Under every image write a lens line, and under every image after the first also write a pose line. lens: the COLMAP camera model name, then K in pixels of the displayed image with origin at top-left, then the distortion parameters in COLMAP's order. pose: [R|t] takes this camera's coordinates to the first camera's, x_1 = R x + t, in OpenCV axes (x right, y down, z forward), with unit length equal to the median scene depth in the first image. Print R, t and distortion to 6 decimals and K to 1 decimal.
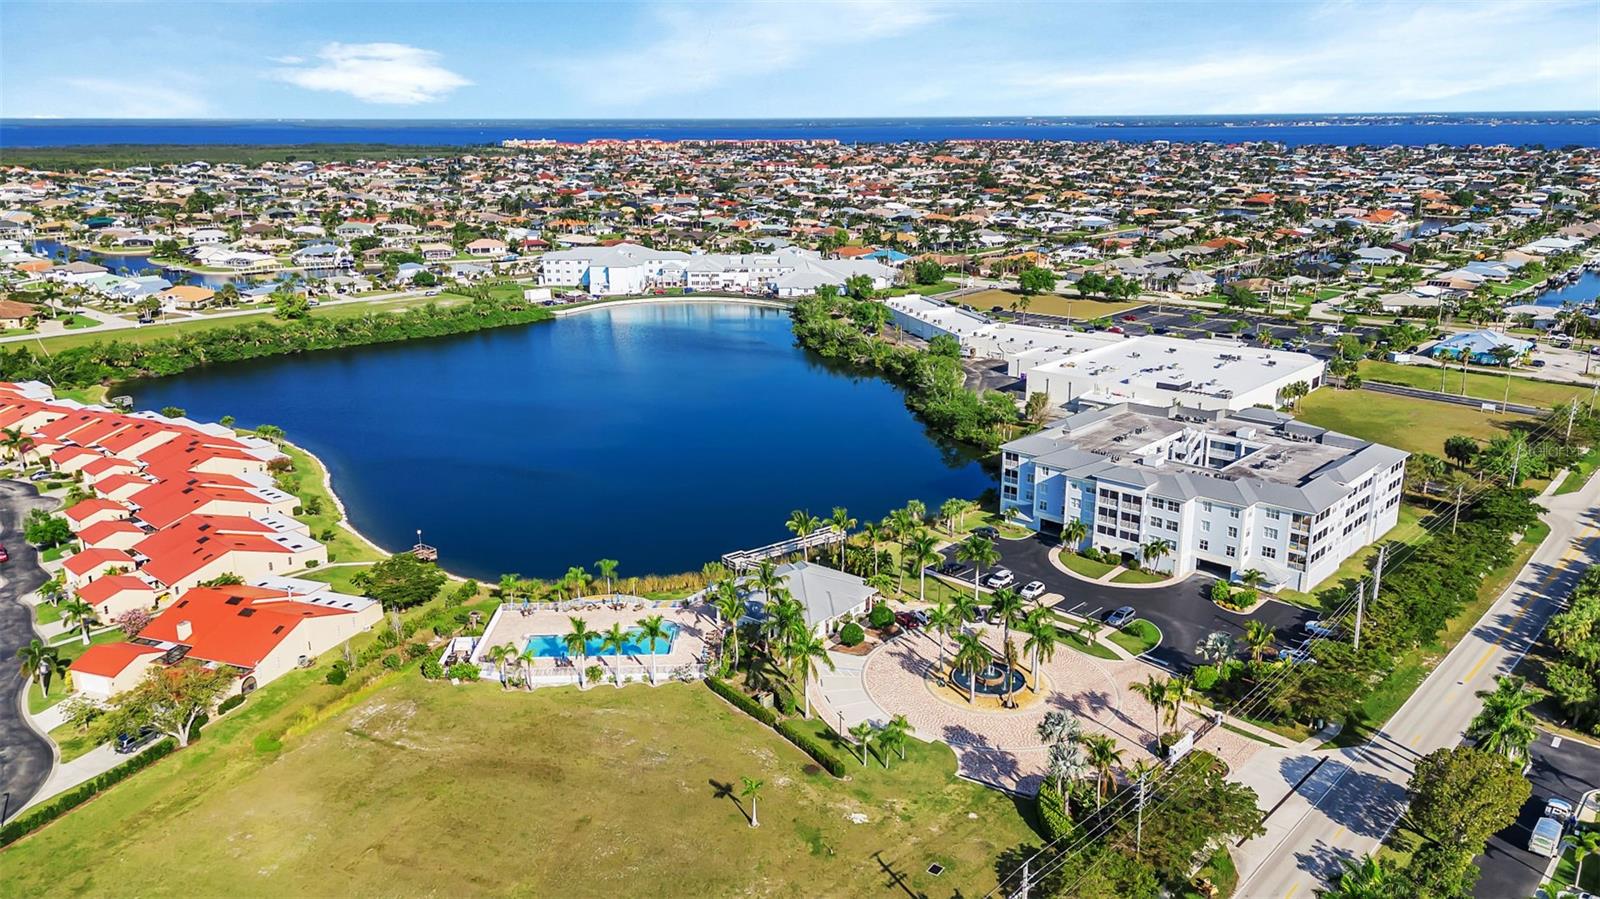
lens RADIAL K [[1152.2, 0, 801.9], [0, 1152.2, 450.3], [0, 0, 1]] dist [0.058816, -0.037186]
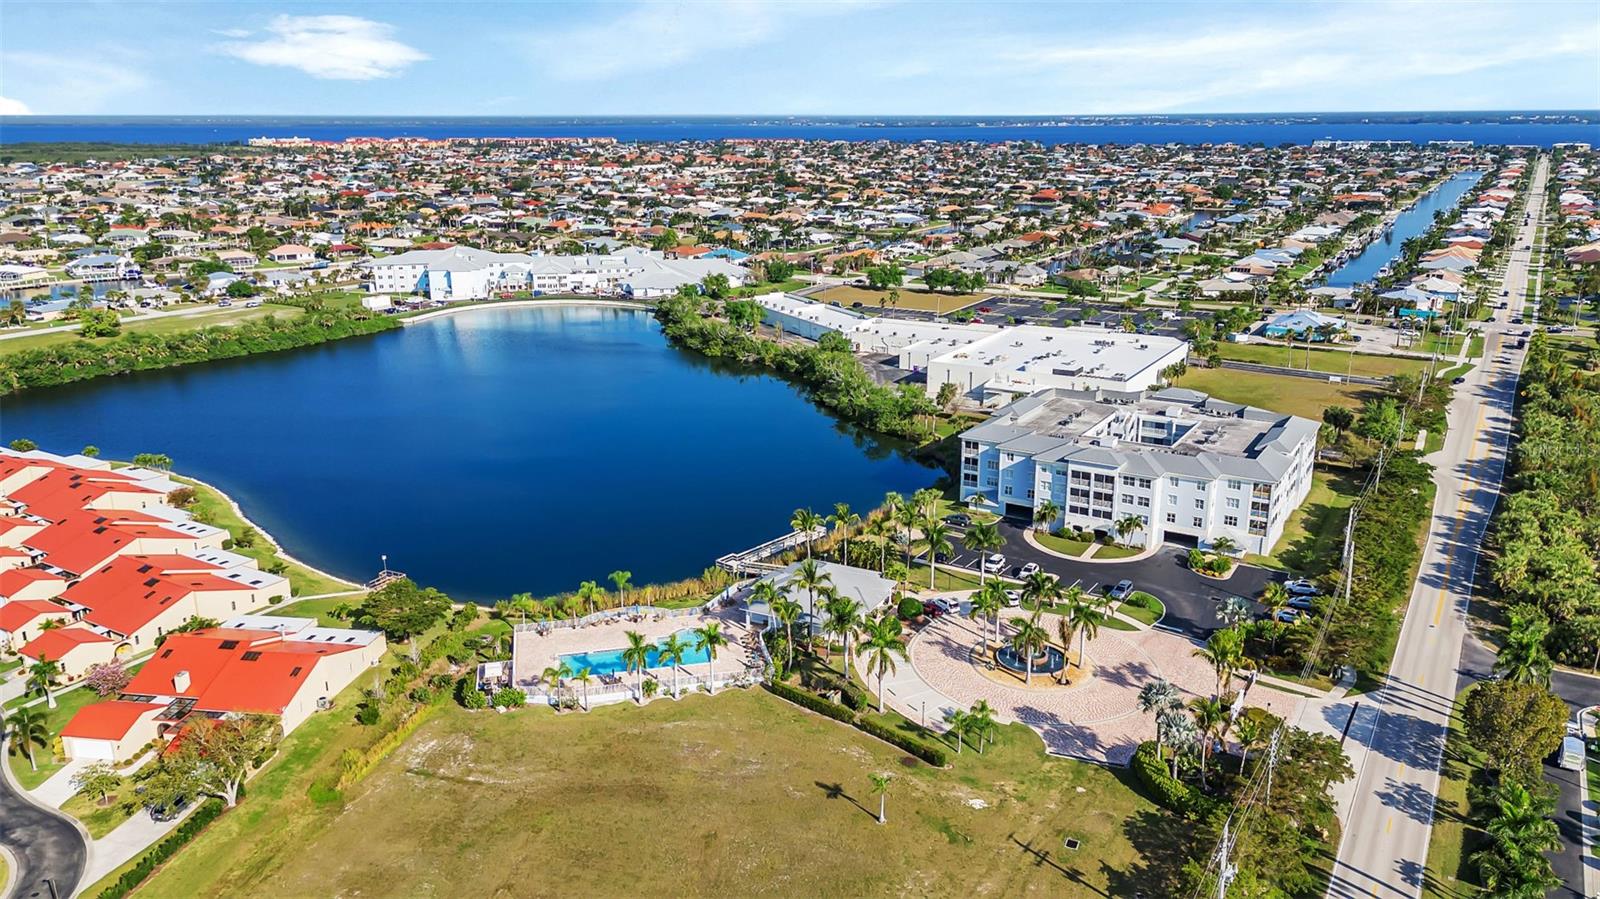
lens RADIAL K [[1152.2, 0, 804.1], [0, 1152.2, 453.9], [0, 0, 1]] dist [0.058816, -0.037186]
pose [[0.981698, -0.052967, 0.182933, -0.155136], [0.052272, 0.998596, 0.008620, -0.003371], [-0.183132, 0.001100, 0.983088, 0.015571]]
